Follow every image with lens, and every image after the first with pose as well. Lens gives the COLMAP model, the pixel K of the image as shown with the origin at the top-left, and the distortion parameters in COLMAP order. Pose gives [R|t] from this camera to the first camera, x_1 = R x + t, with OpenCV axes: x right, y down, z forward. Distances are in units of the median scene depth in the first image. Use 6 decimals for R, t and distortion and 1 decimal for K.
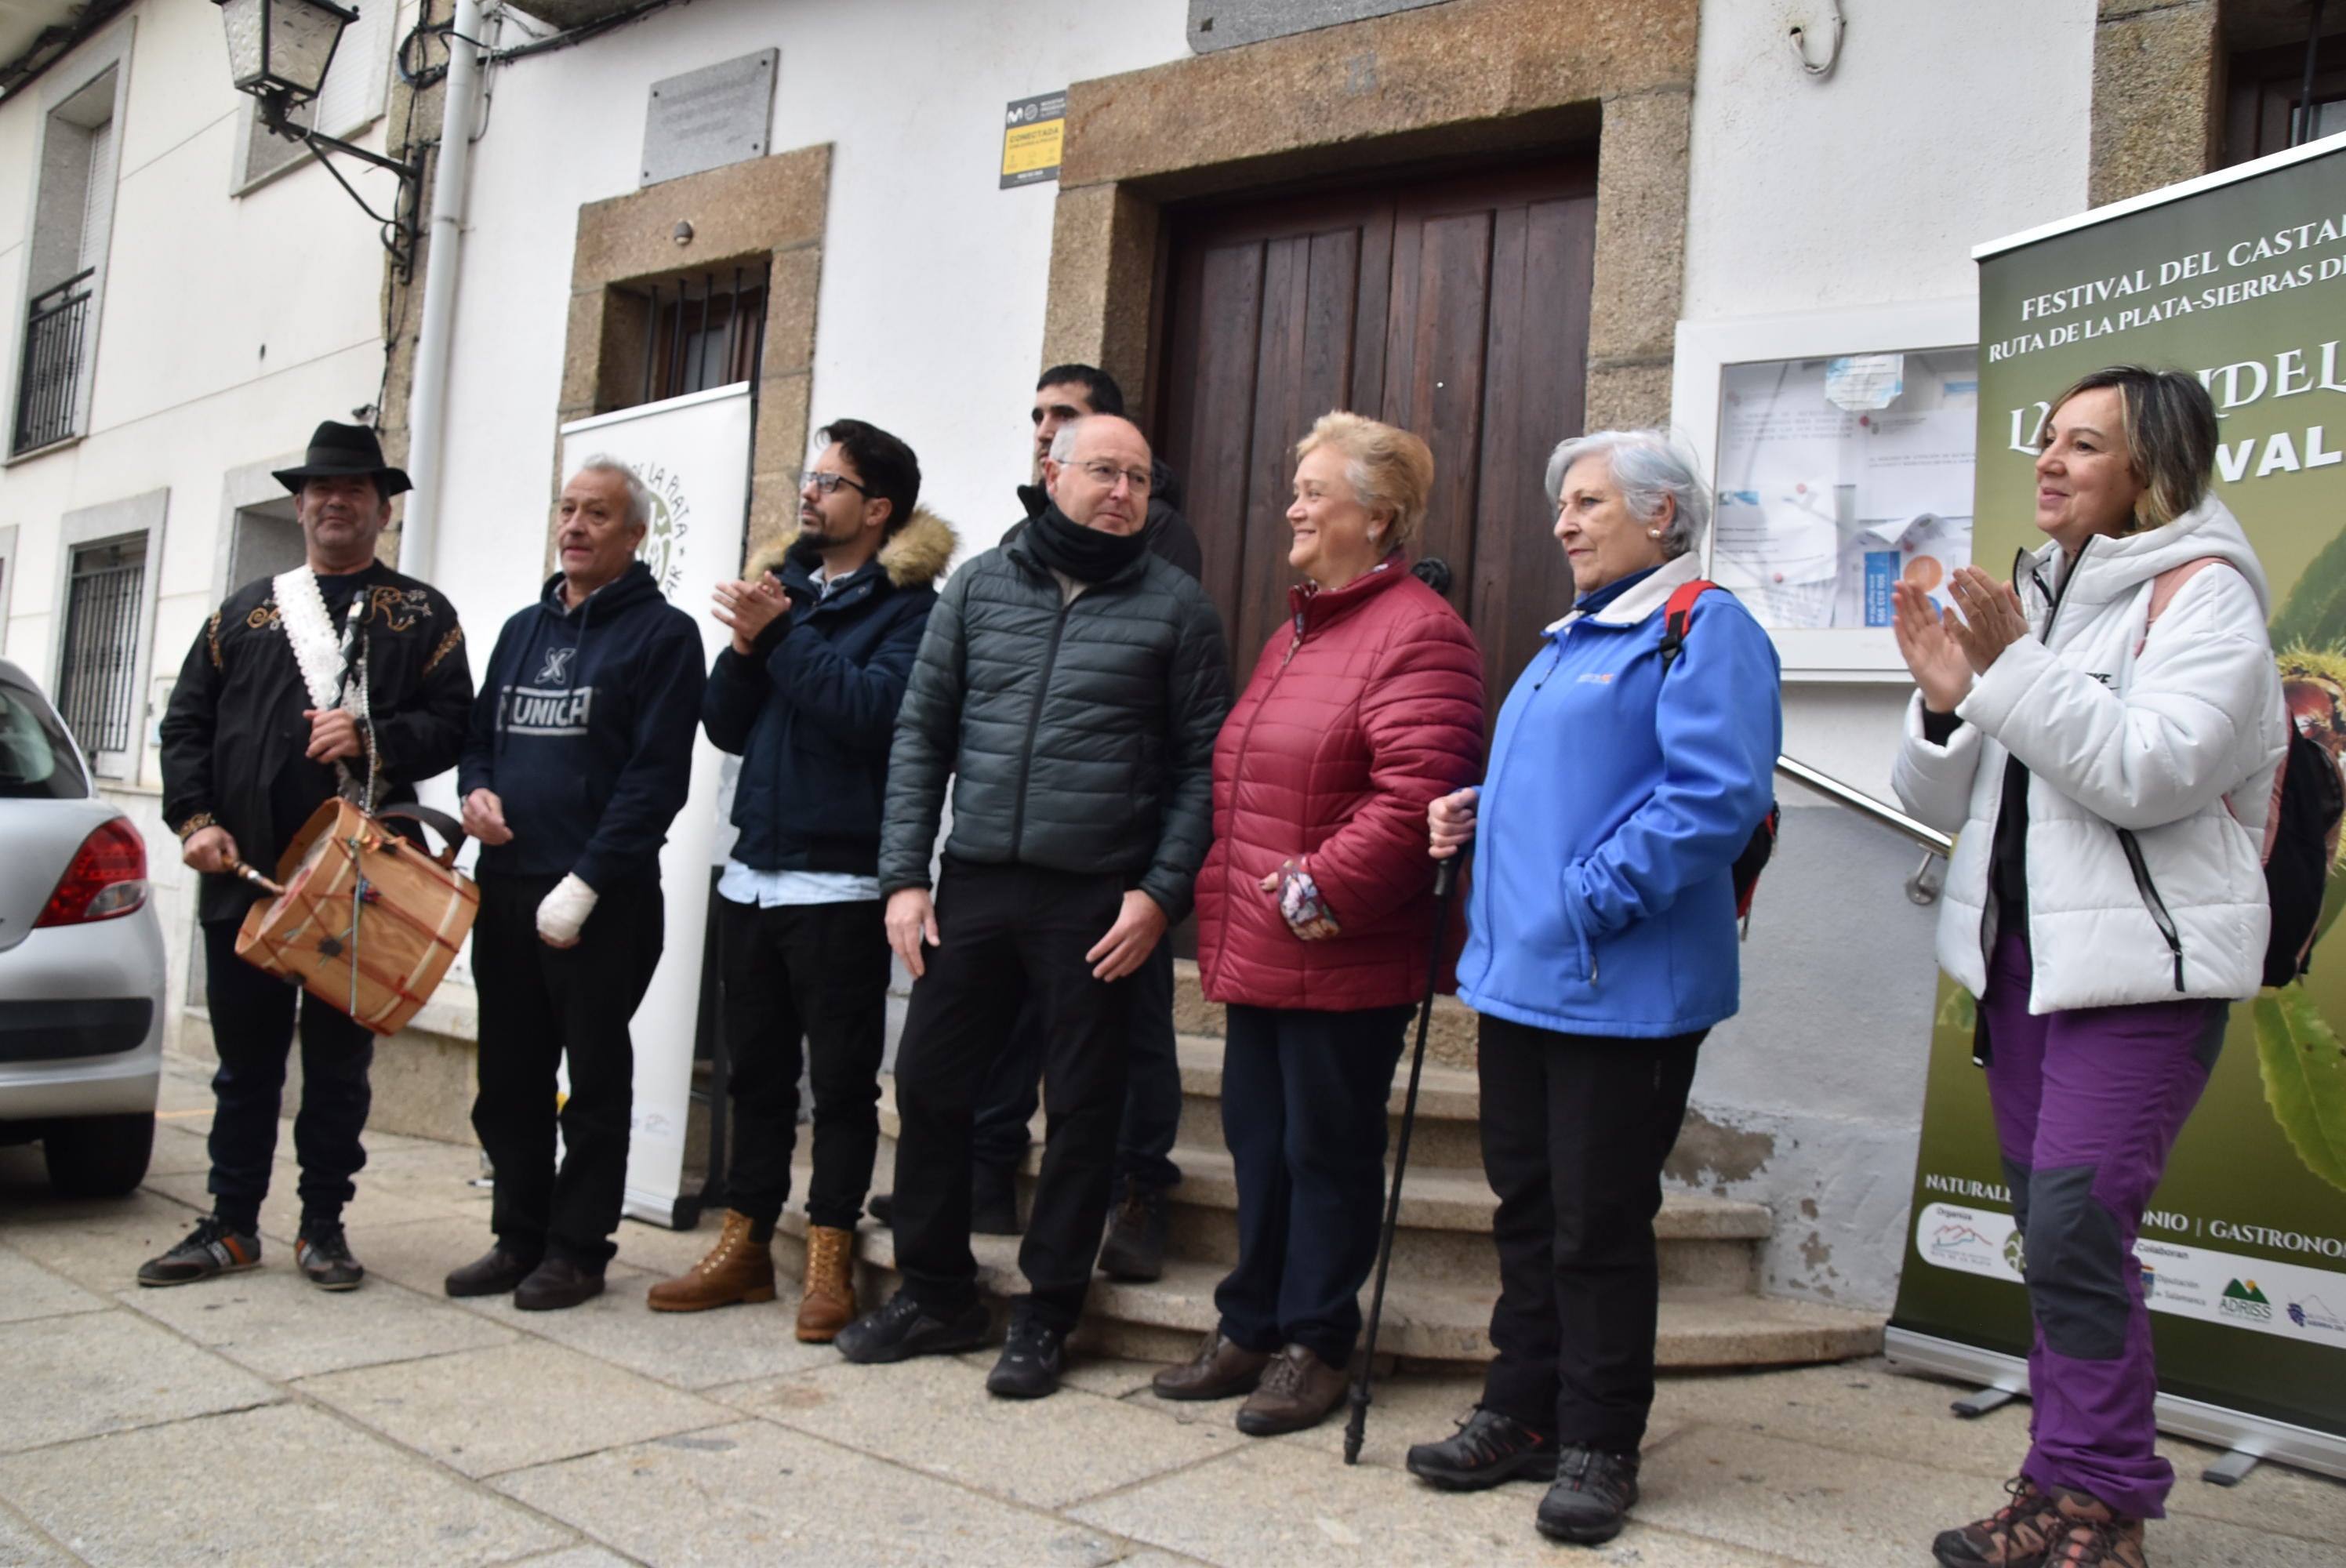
lens RADIAL K [[1852.3, 0, 1135.3], [0, 1852.3, 839.9], [0, 0, 1]] dist [-0.151960, 0.113058]
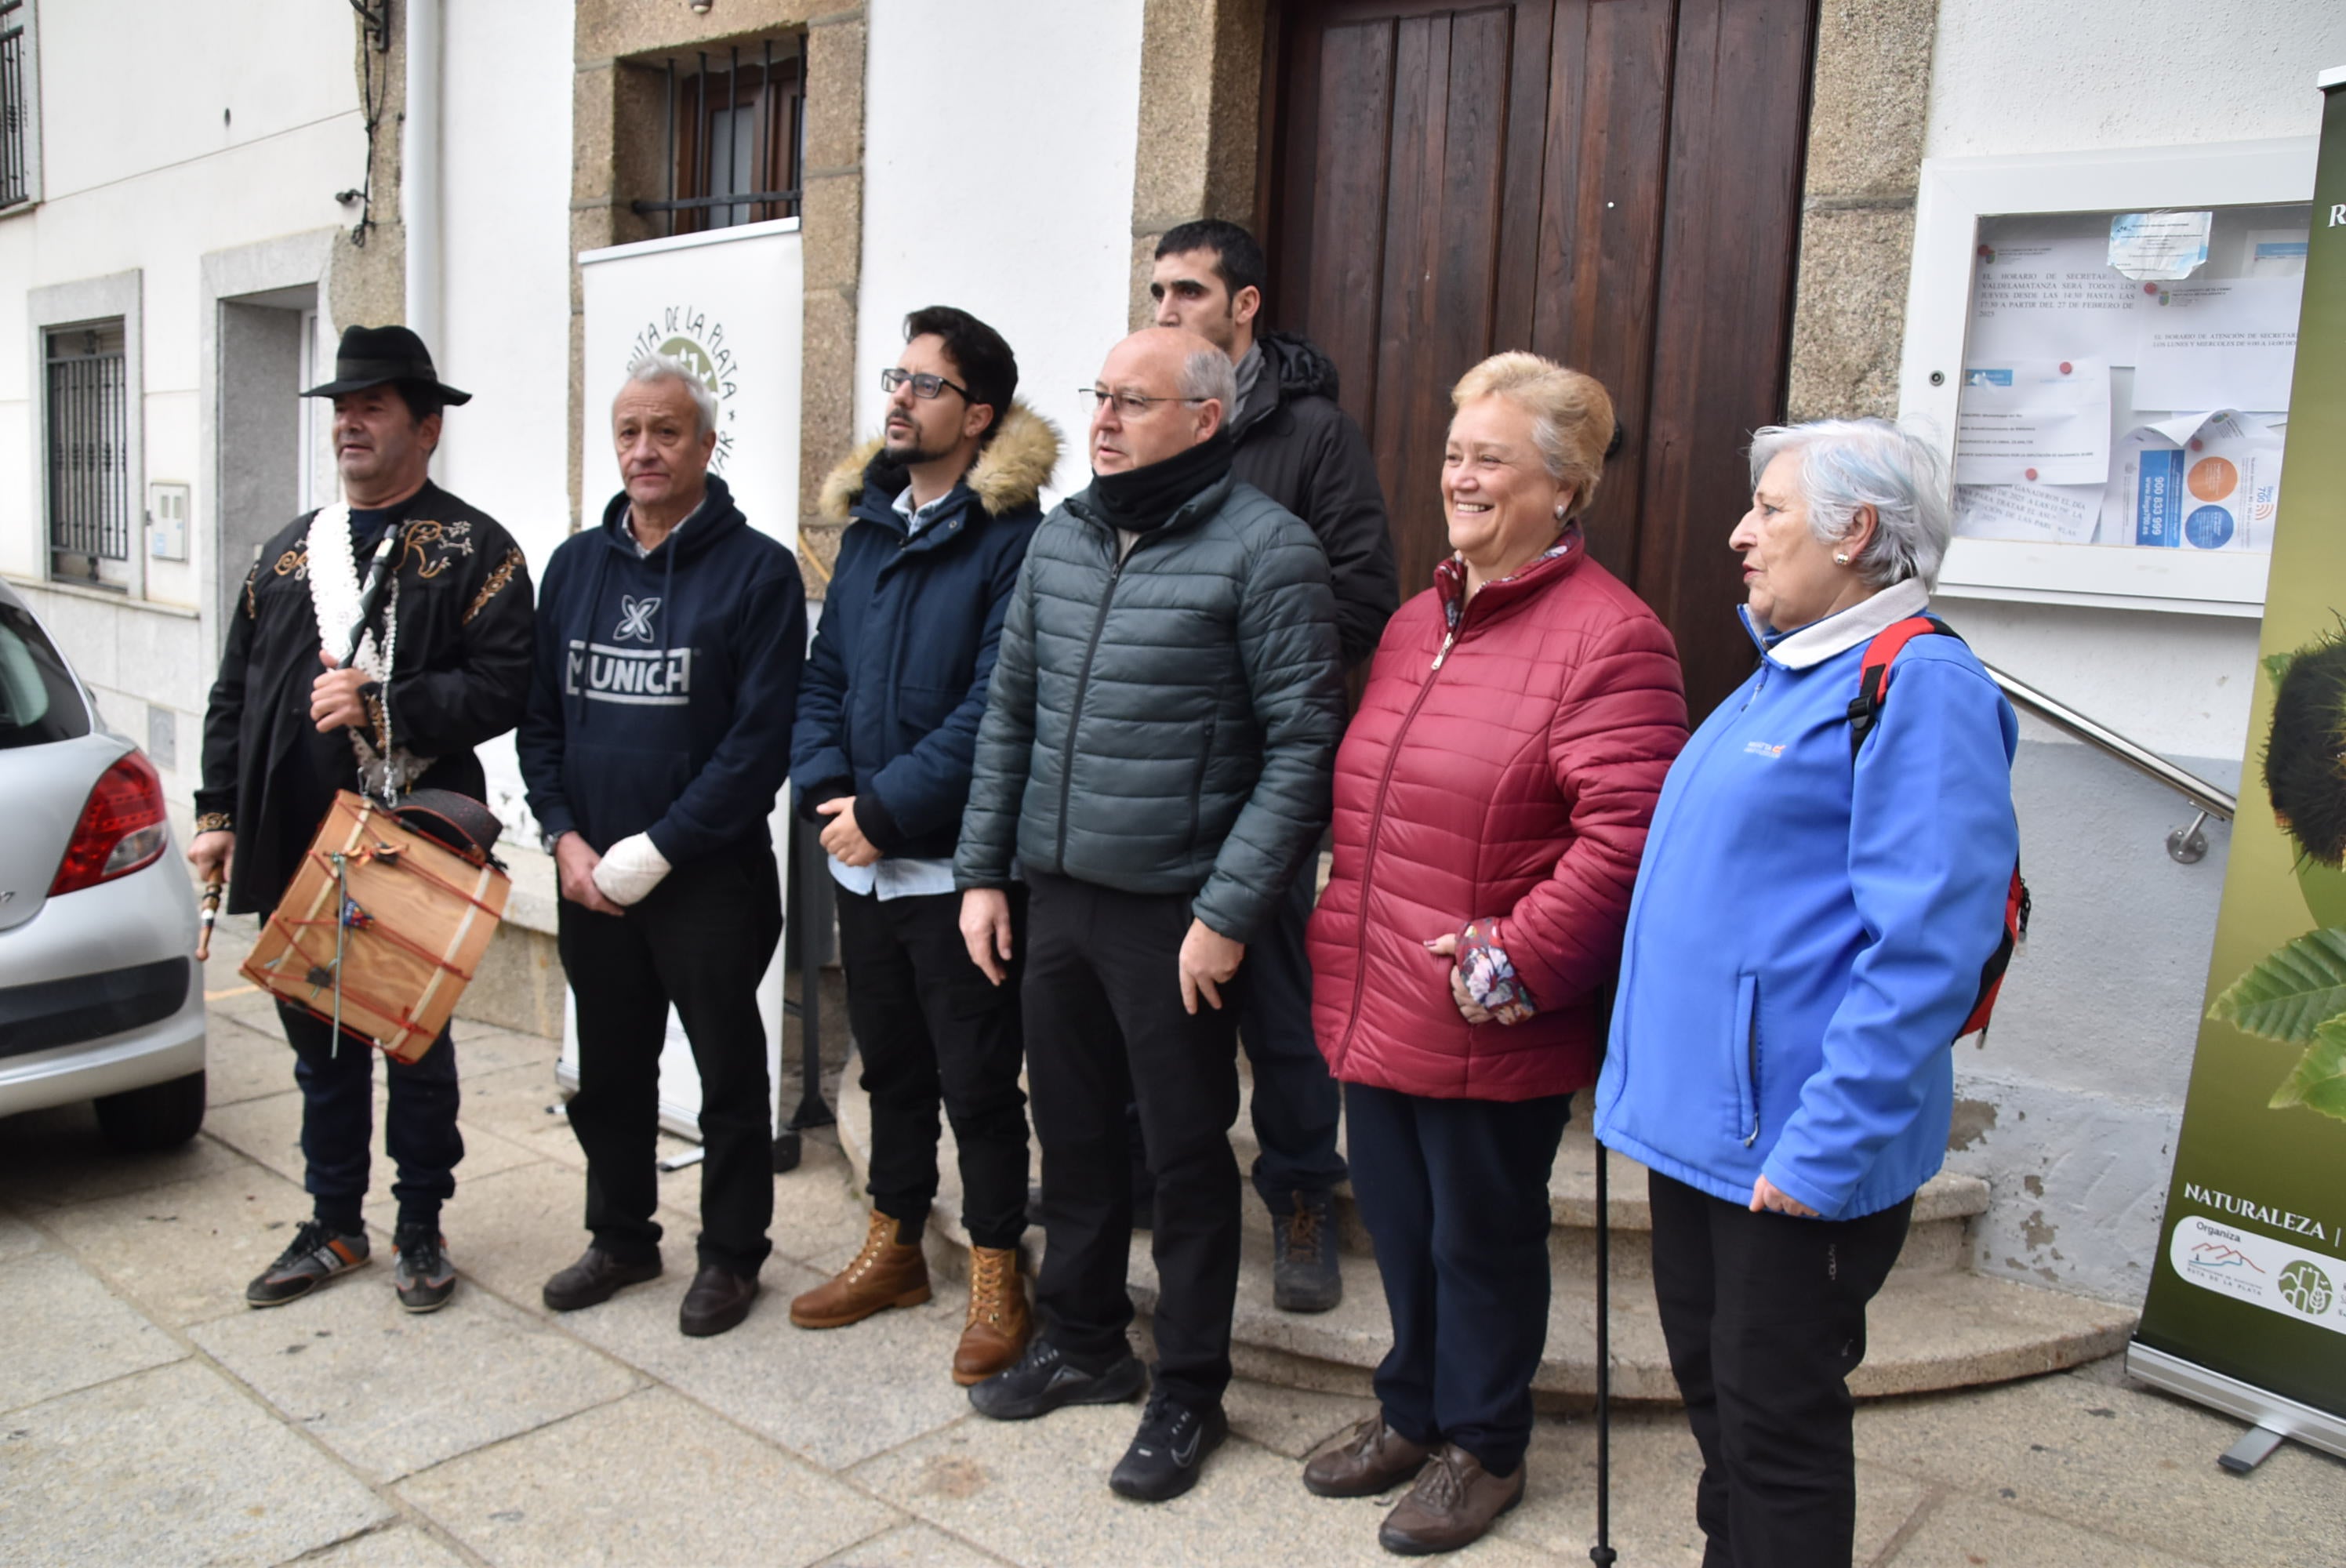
lens RADIAL K [[1864.1, 0, 1144.6], [0, 1864.1, 841.1], [0, 0, 1]] dist [-0.162419, 0.132529]
pose [[0.999567, -0.025928, -0.013934, -0.044016], [0.028024, 0.983068, 0.181085, -0.108588], [0.009003, -0.181397, 0.983369, 0.102134]]
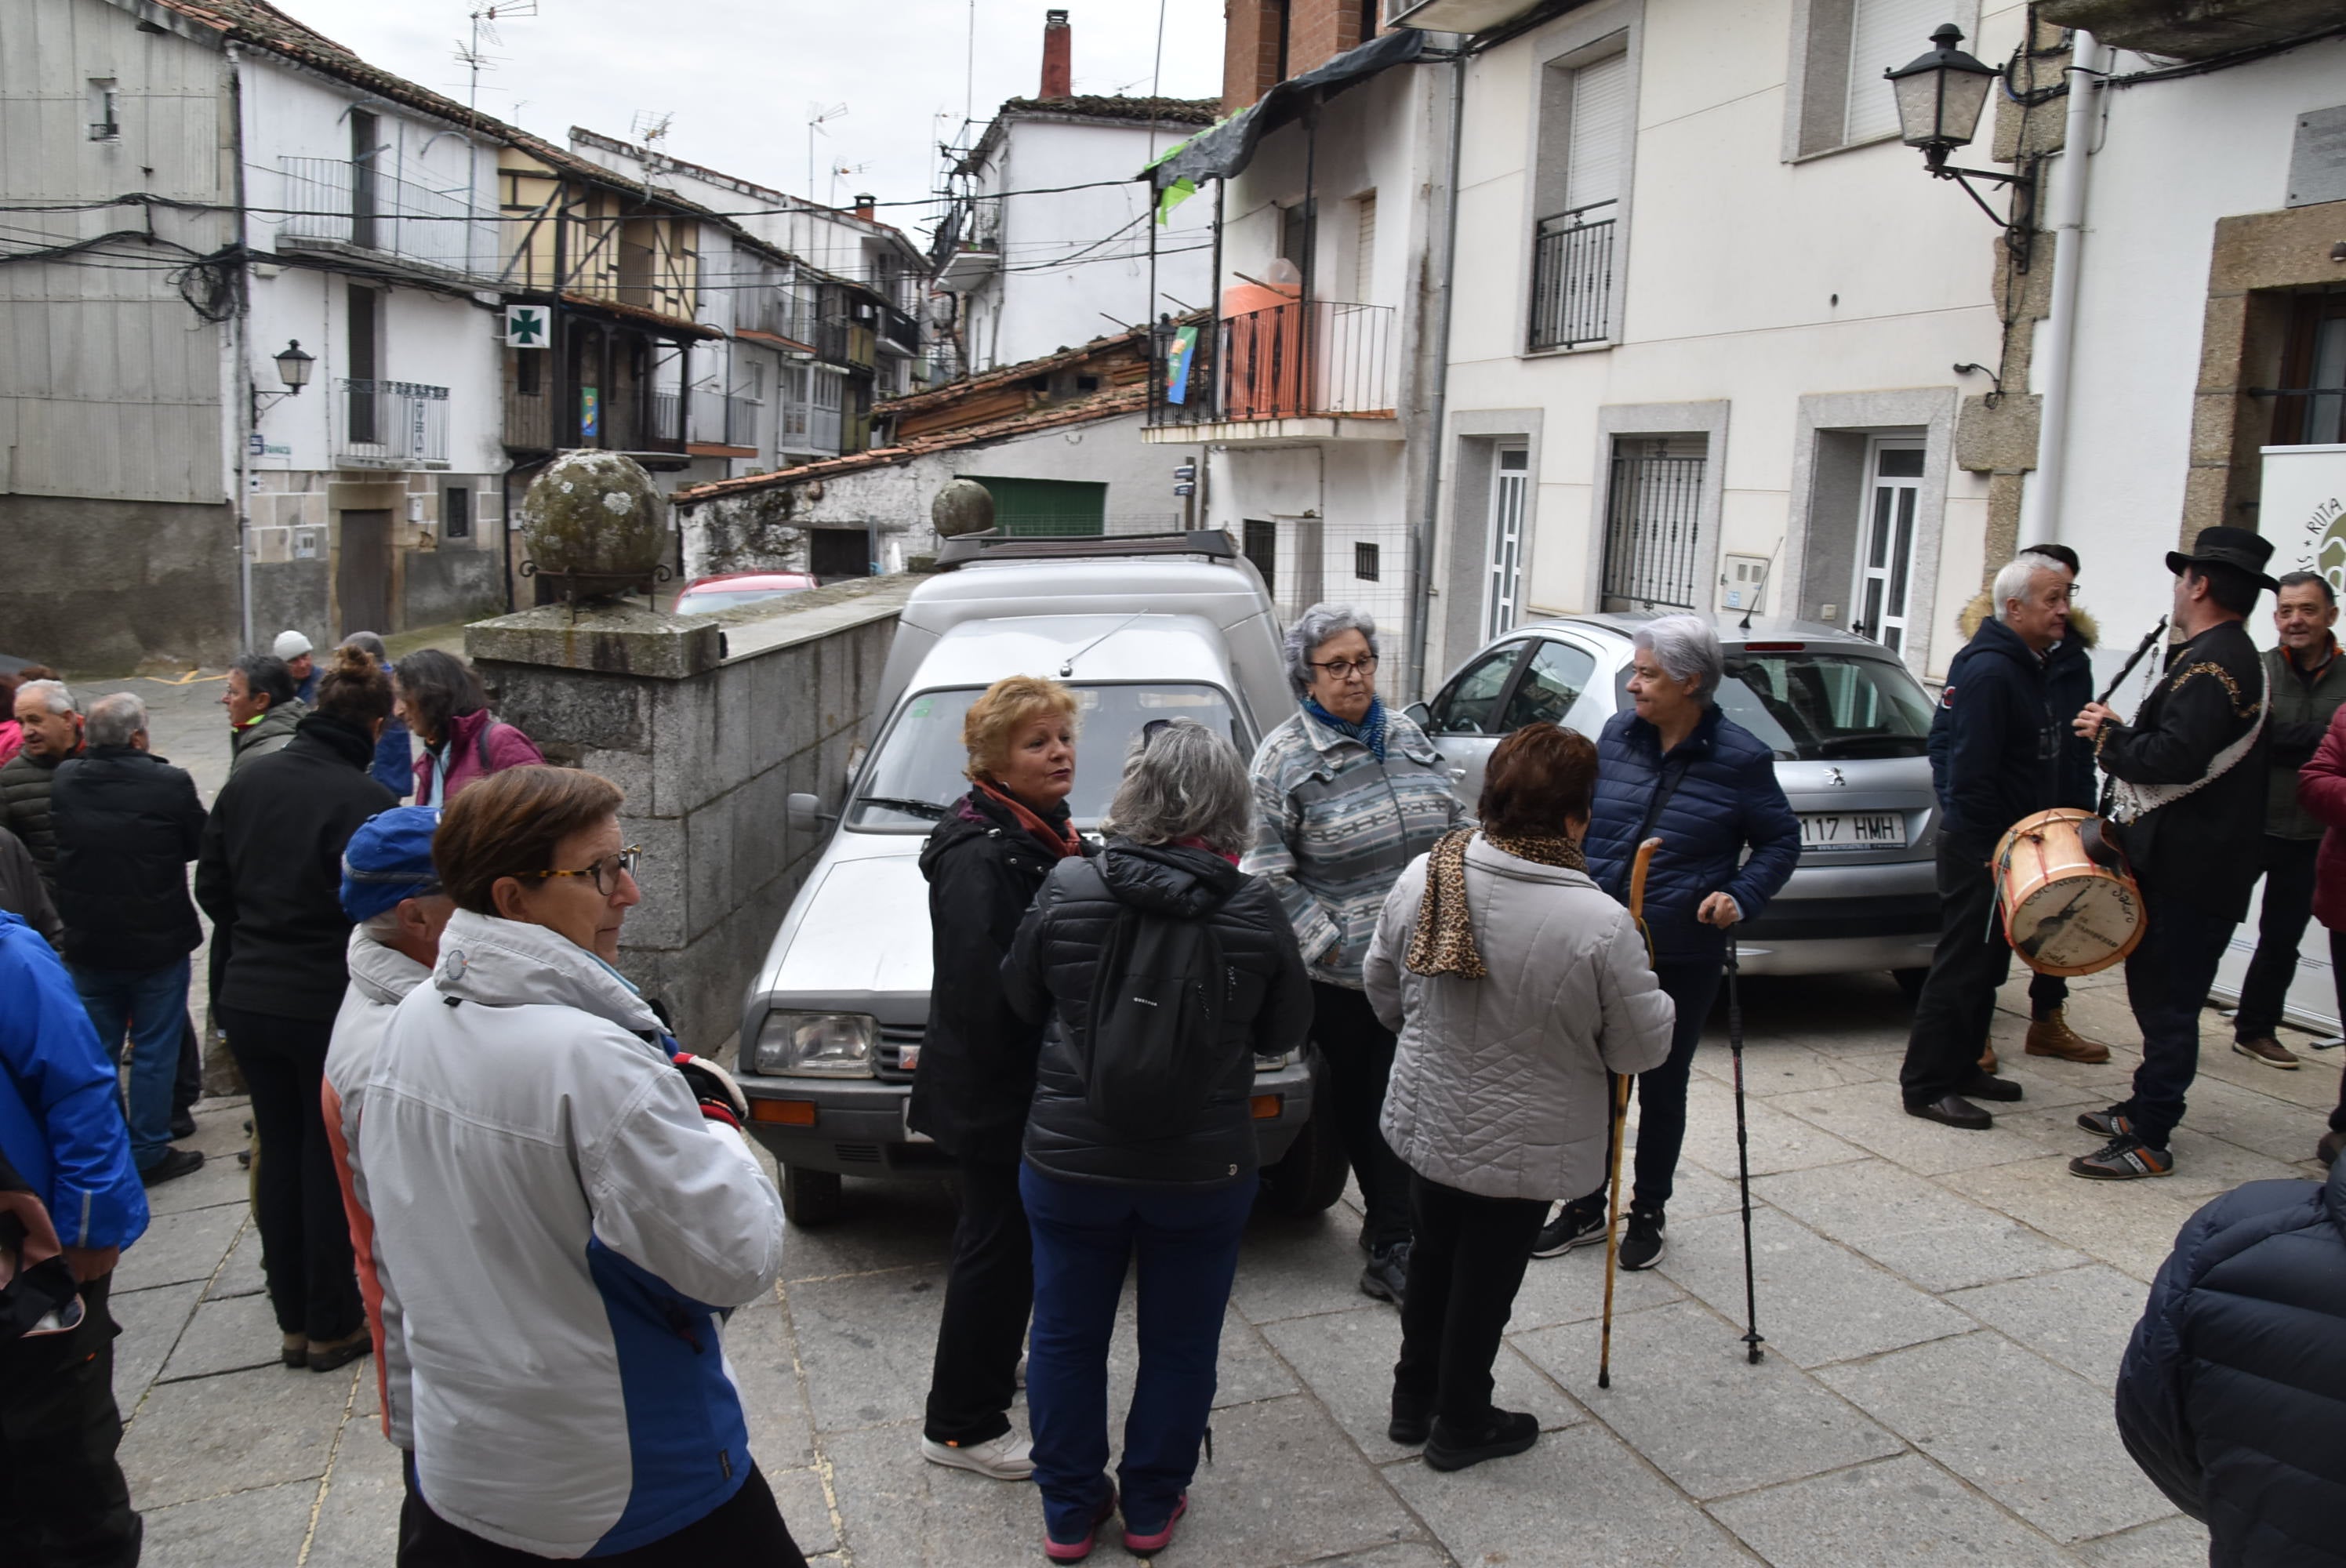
lens RADIAL K [[1864.1, 0, 1144.6], [0, 1864.1, 841.1], [0, 0, 1]] dist [-0.162419, 0.132529]
pose [[0.836523, 0.051512, -0.545505, -0.303177], [0.041055, 0.986880, 0.156148, -0.194031], [0.546392, -0.153017, 0.823433, -0.602173]]
